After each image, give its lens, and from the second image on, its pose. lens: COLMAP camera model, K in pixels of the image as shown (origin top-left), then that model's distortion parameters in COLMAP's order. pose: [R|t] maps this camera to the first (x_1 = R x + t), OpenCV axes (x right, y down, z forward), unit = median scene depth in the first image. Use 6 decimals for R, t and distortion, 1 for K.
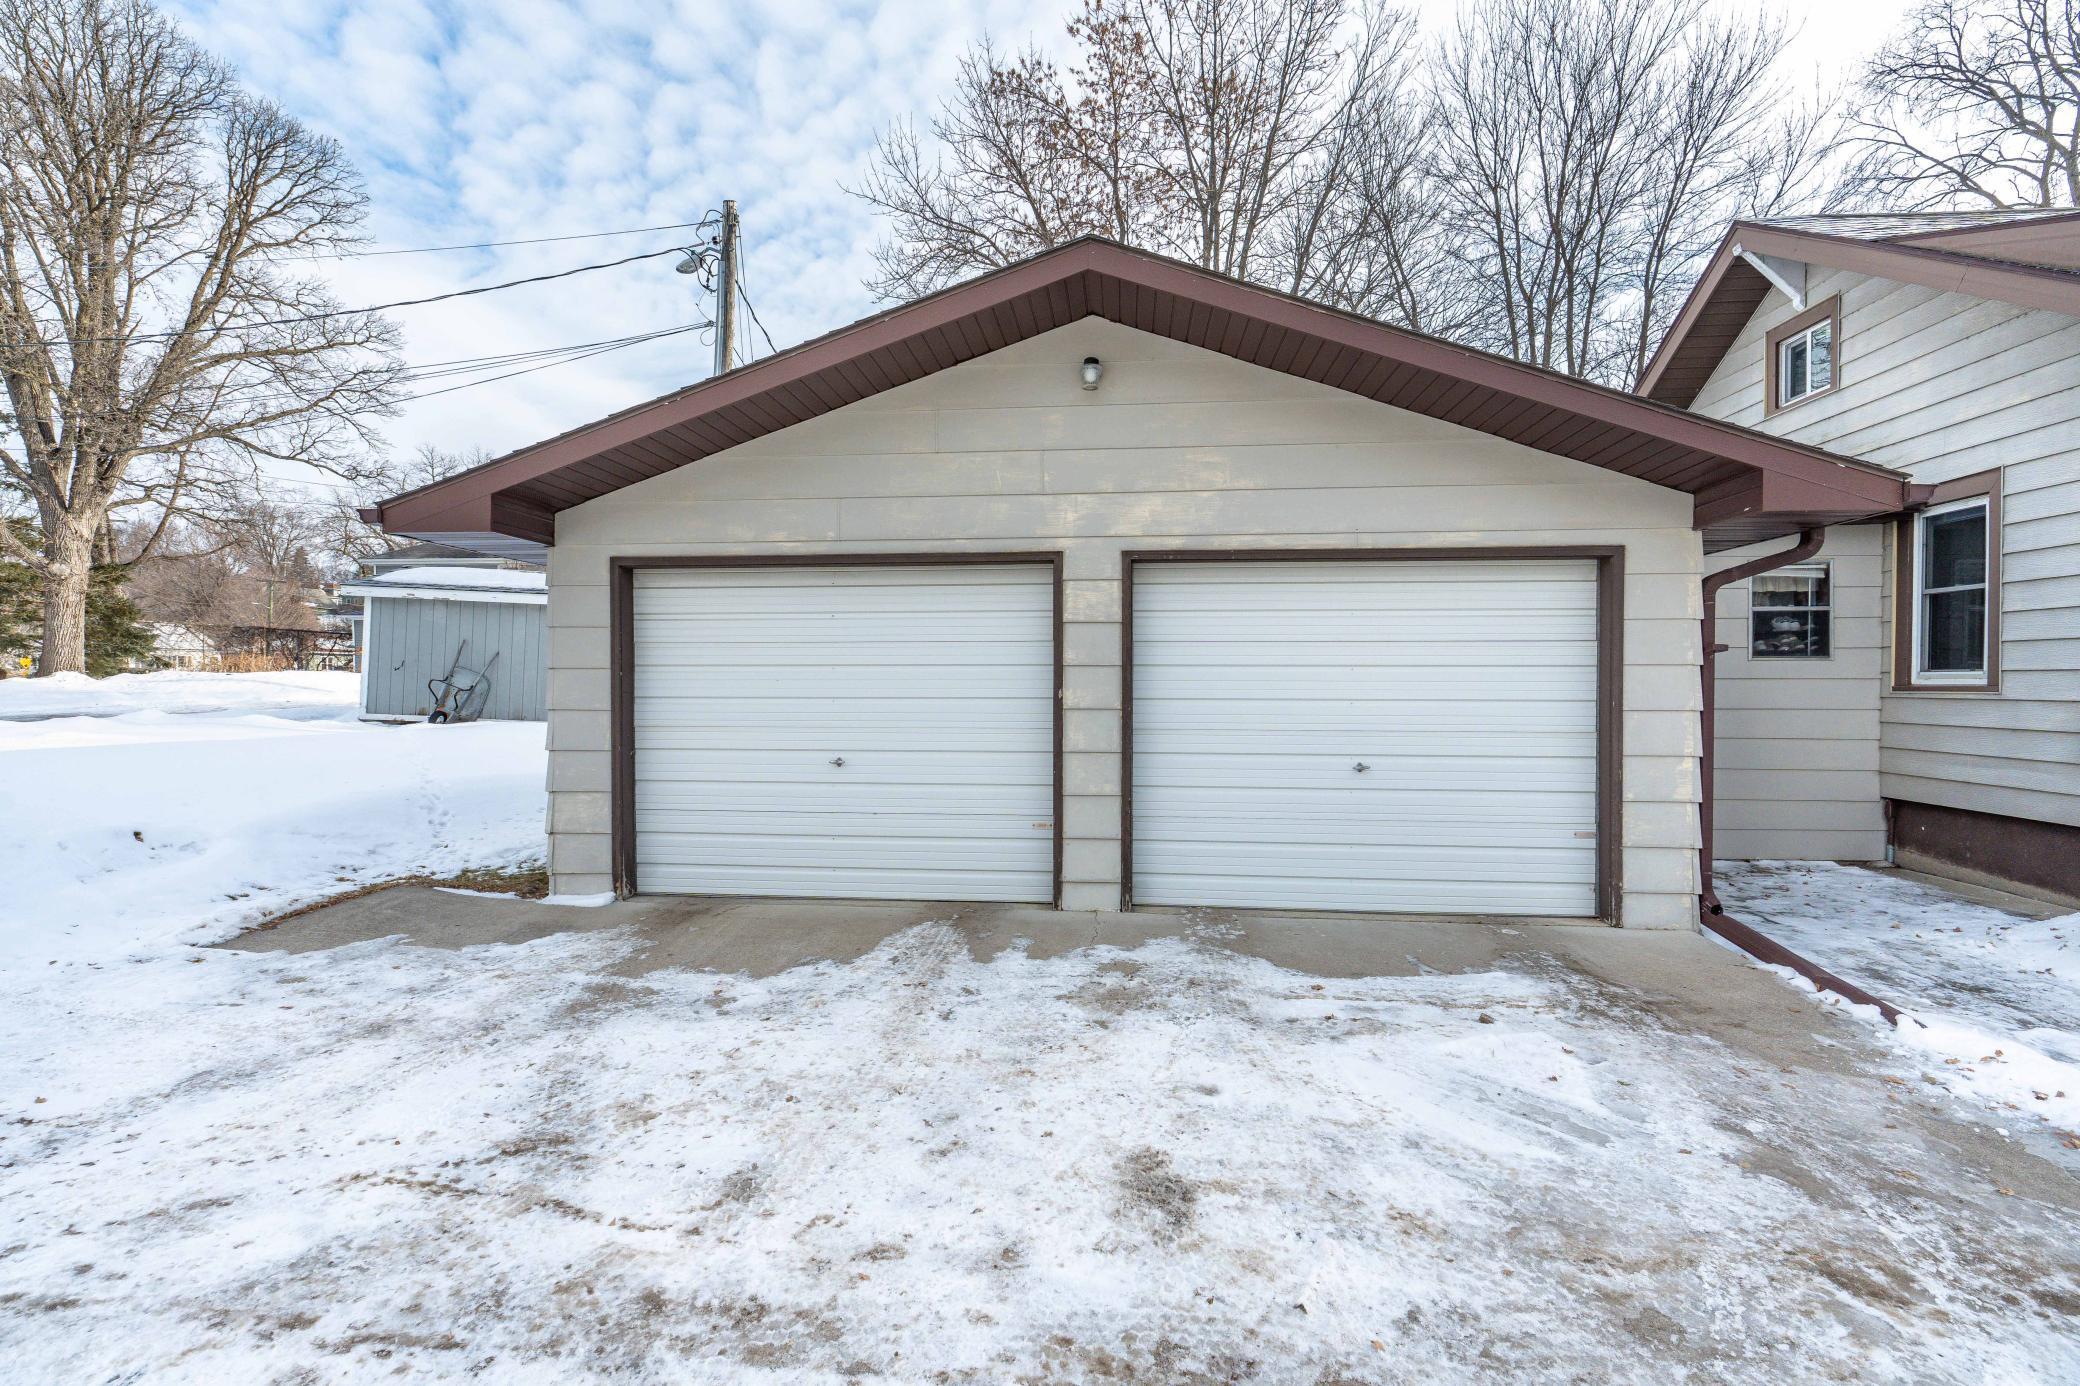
lens RADIAL K [[910.2, 0, 1040.0], [0, 910.2, 693.0], [0, 0, 1]] dist [-0.002536, -0.000169]
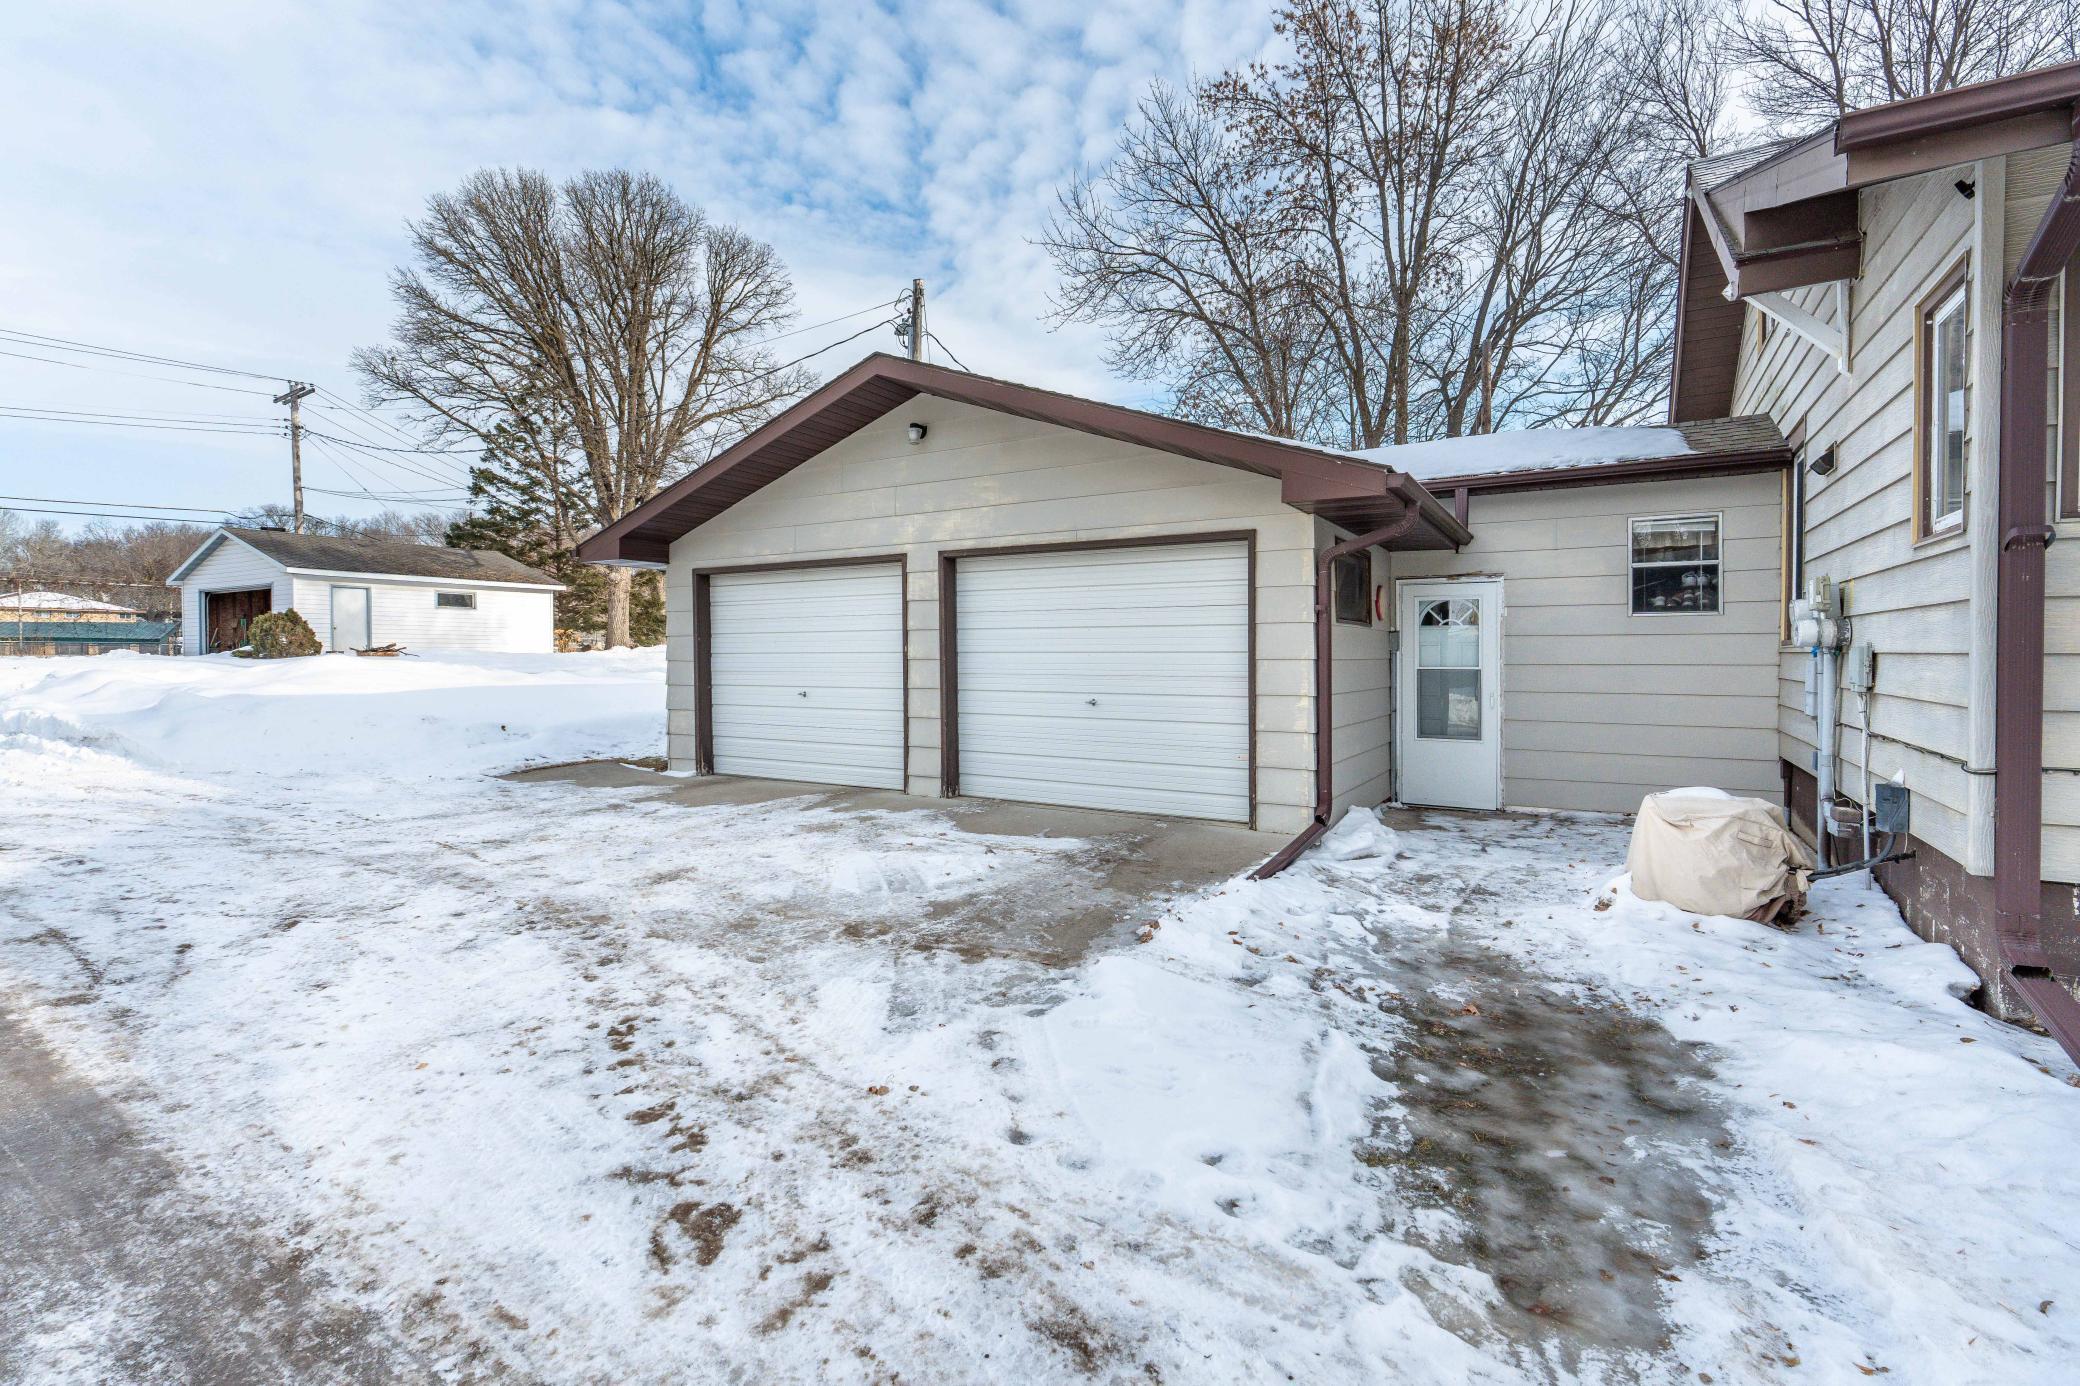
lens RADIAL K [[894.2, 0, 1029.9], [0, 894.2, 667.5], [0, 0, 1]] dist [-0.001643, -0.000213]
pose [[0.910274, 0.003033, -0.413996, 0.774537], [-0.001345, 0.999990, 0.004367, 0.023110], [0.414005, -0.003419, 0.910268, -0.237160]]
